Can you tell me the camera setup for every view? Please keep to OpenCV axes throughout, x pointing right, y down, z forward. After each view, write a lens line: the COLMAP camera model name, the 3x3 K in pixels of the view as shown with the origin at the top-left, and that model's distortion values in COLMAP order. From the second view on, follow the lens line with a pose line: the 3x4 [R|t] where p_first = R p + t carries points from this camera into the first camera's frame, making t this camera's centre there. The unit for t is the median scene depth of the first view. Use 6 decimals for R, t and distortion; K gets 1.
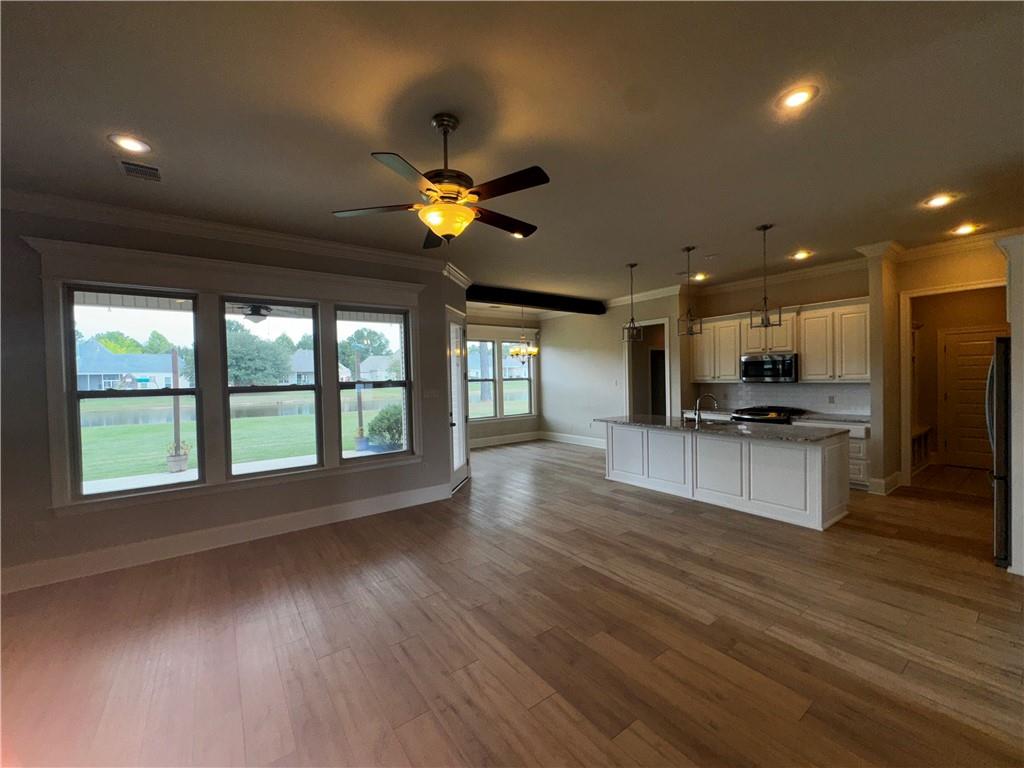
lens RADIAL K [[410.3, 0, 510.8], [0, 410.3, 384.2], [0, 0, 1]] dist [0.000535, -0.000003]
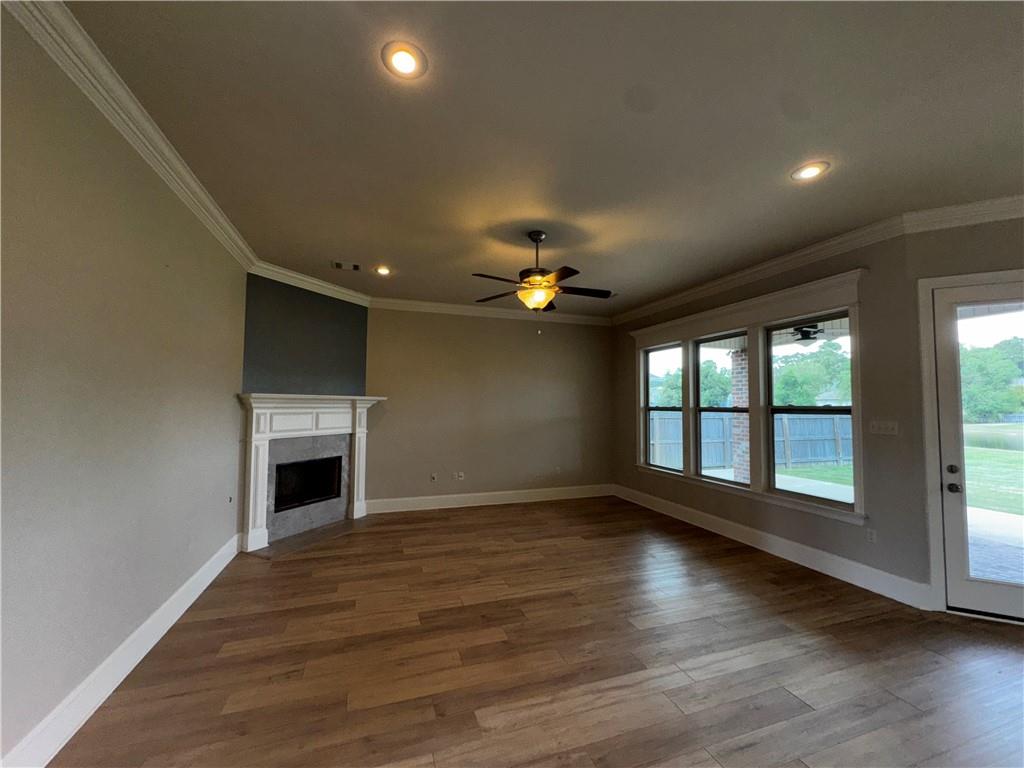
lens RADIAL K [[410.3, 0, 510.8], [0, 410.3, 384.2], [0, 0, 1]] dist [0.000535, -0.000003]
pose [[-0.293229, -0.027632, -0.955643, 0.895837], [-0.016721, 0.999578, -0.023771, -0.029445], [0.955896, 0.009009, -0.293568, 0.928912]]
